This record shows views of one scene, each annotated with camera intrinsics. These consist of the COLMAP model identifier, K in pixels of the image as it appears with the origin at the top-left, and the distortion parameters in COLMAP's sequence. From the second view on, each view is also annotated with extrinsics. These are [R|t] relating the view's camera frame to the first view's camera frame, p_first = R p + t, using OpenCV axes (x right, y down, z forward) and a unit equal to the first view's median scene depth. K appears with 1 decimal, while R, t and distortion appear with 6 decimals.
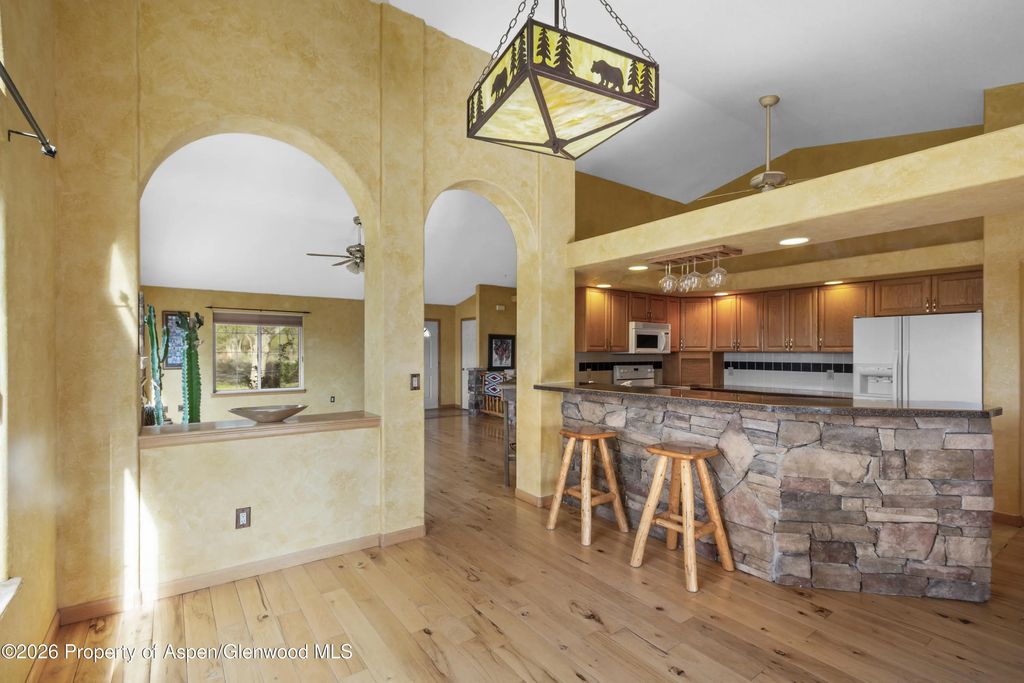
lens RADIAL K [[479.6, 0, 506.7], [0, 479.6, 349.3], [0, 0, 1]] dist [0.001865, -0.000006]
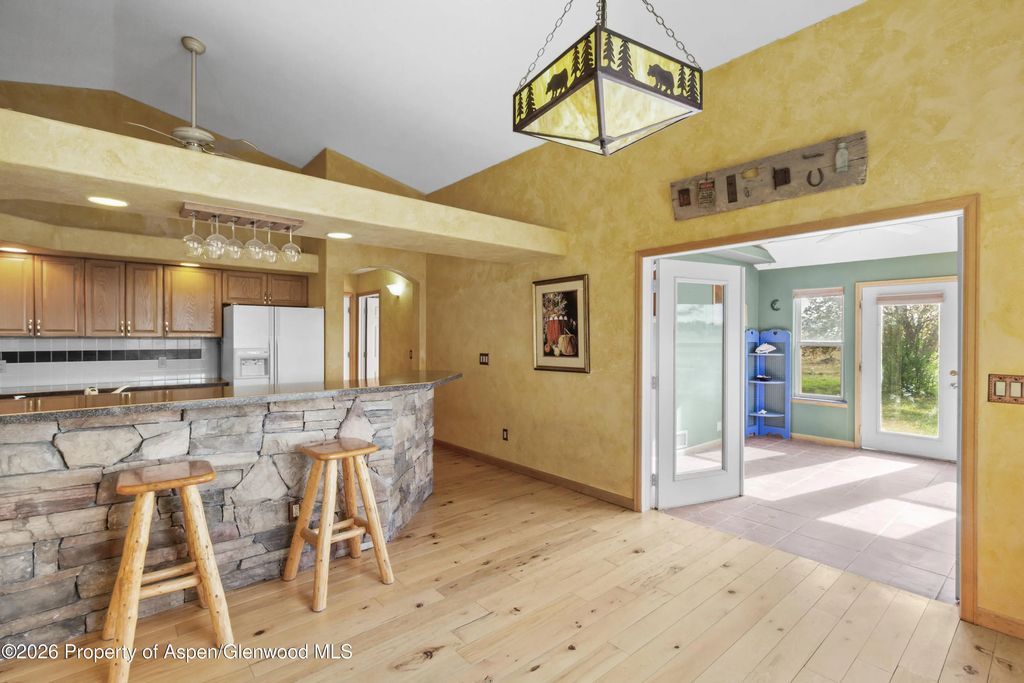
lens RADIAL K [[479.6, 0, 506.9], [0, 479.6, 338.3], [0, 0, 1]] dist [0.001865, -0.000006]
pose [[-0.096400, -0.004574, 0.995332, -0.481033], [-0.005480, 0.999977, 0.004065, 0.000599], [-0.995328, -0.005062, -0.096423, 0.679259]]
